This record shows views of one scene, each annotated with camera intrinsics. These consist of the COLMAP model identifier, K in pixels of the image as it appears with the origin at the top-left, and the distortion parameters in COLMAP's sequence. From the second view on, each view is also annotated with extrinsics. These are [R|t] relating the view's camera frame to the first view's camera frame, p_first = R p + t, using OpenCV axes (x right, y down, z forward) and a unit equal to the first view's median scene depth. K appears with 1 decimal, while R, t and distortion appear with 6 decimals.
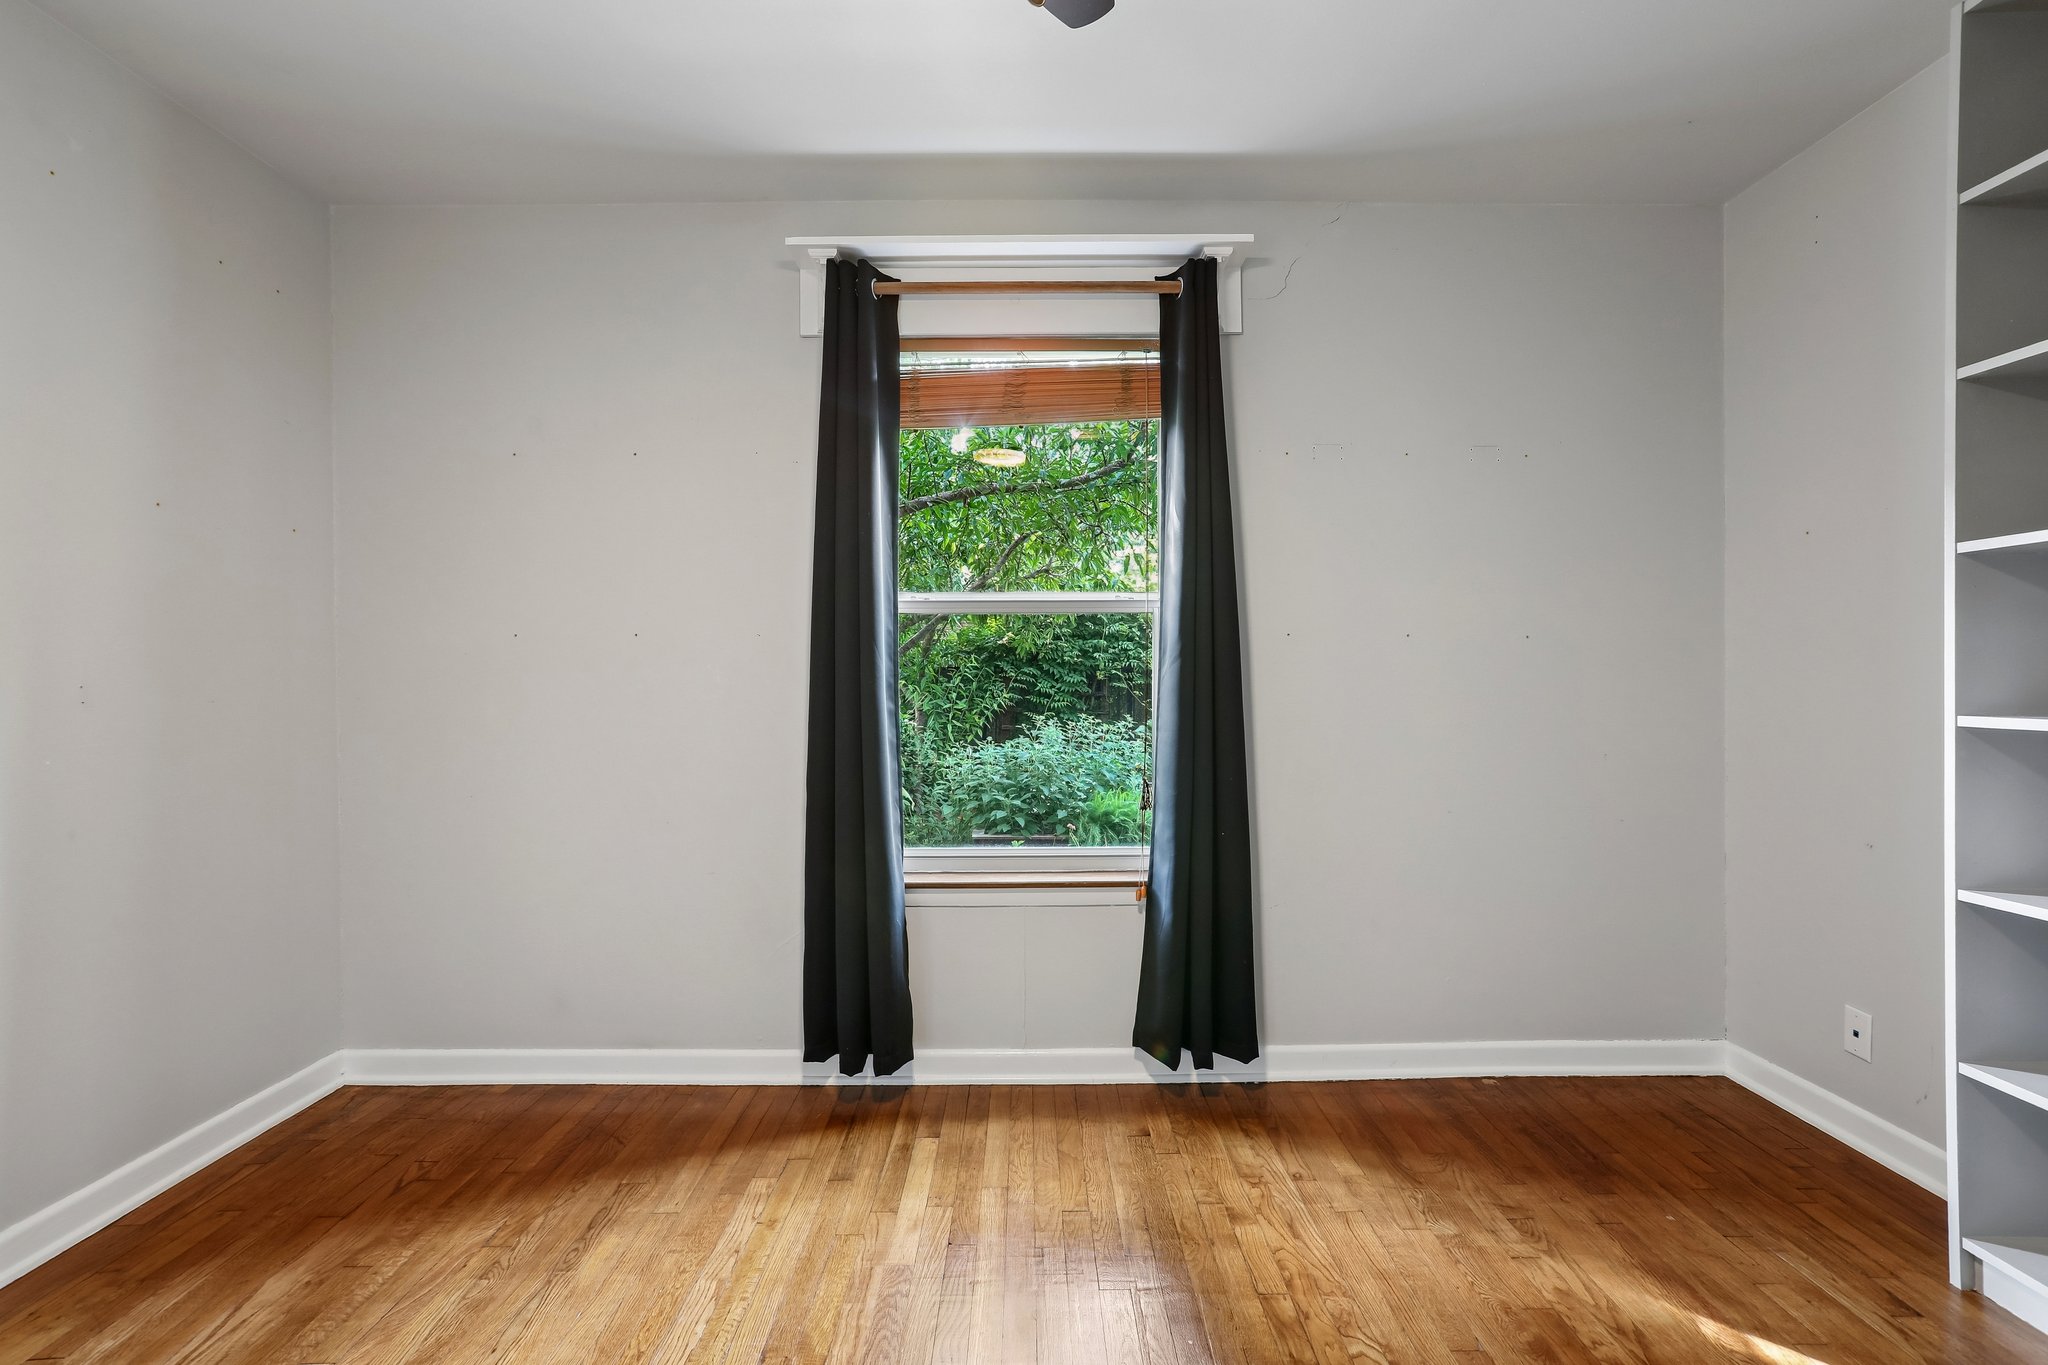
lens RADIAL K [[948.3, 0, 1009.2], [0, 948.3, 683.7], [0, 0, 1]] dist [-0.041513, 0.017171]
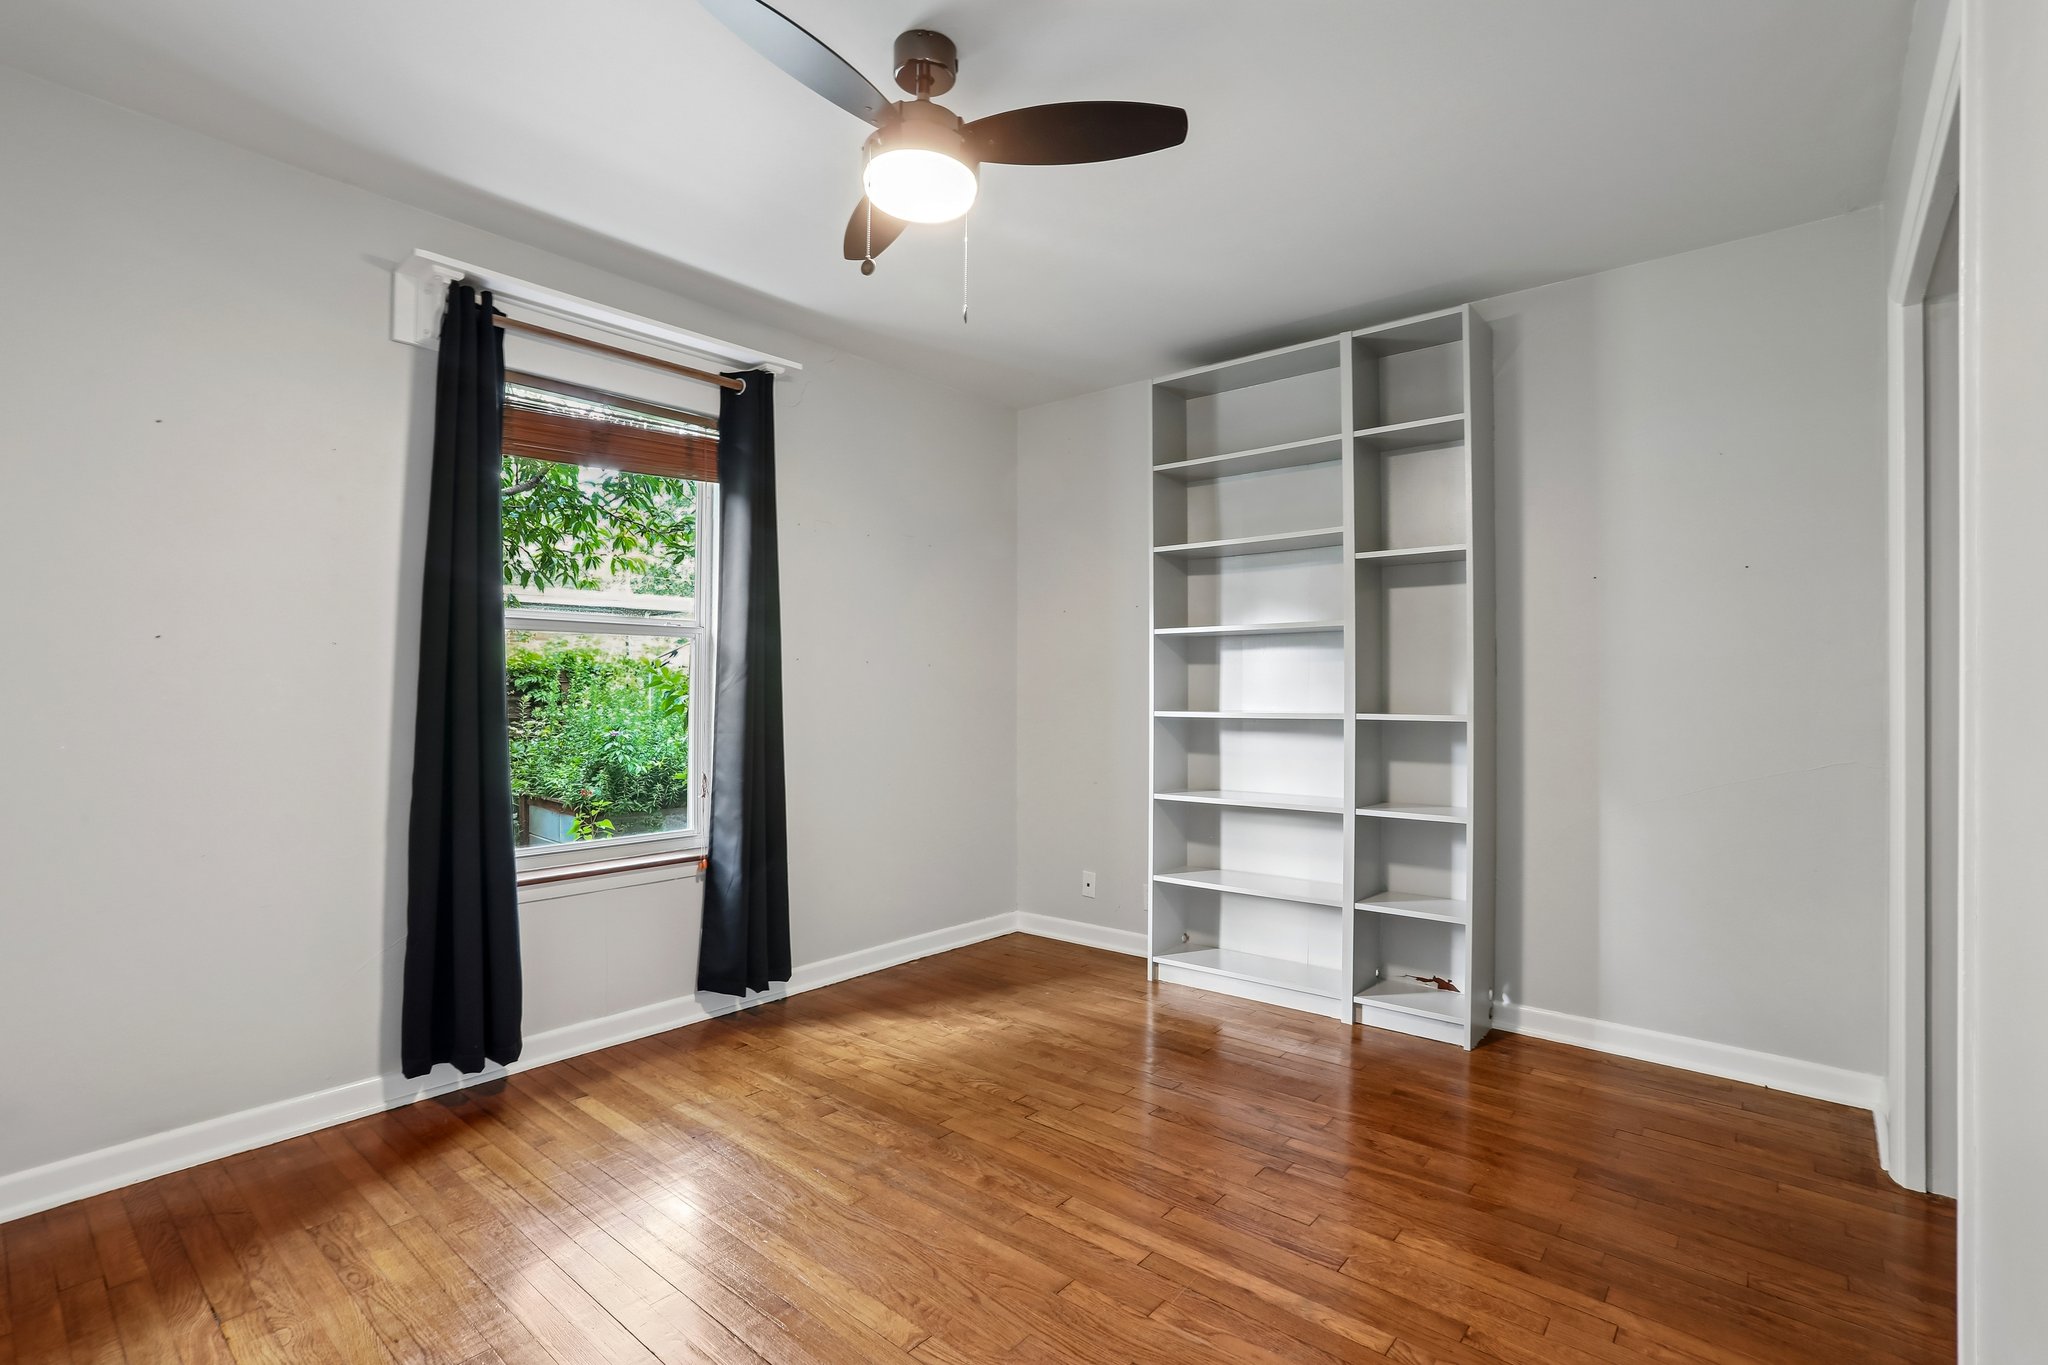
lens RADIAL K [[948.3, 0, 1008.1], [0, 948.3, 681.5], [0, 0, 1]] dist [-0.041513, 0.017171]
pose [[0.661427, 0.012538, 0.749905, -0.543611], [-0.000362, 0.999865, -0.016398, 0.001807], [-0.750009, 0.010575, 0.661343, -0.120024]]
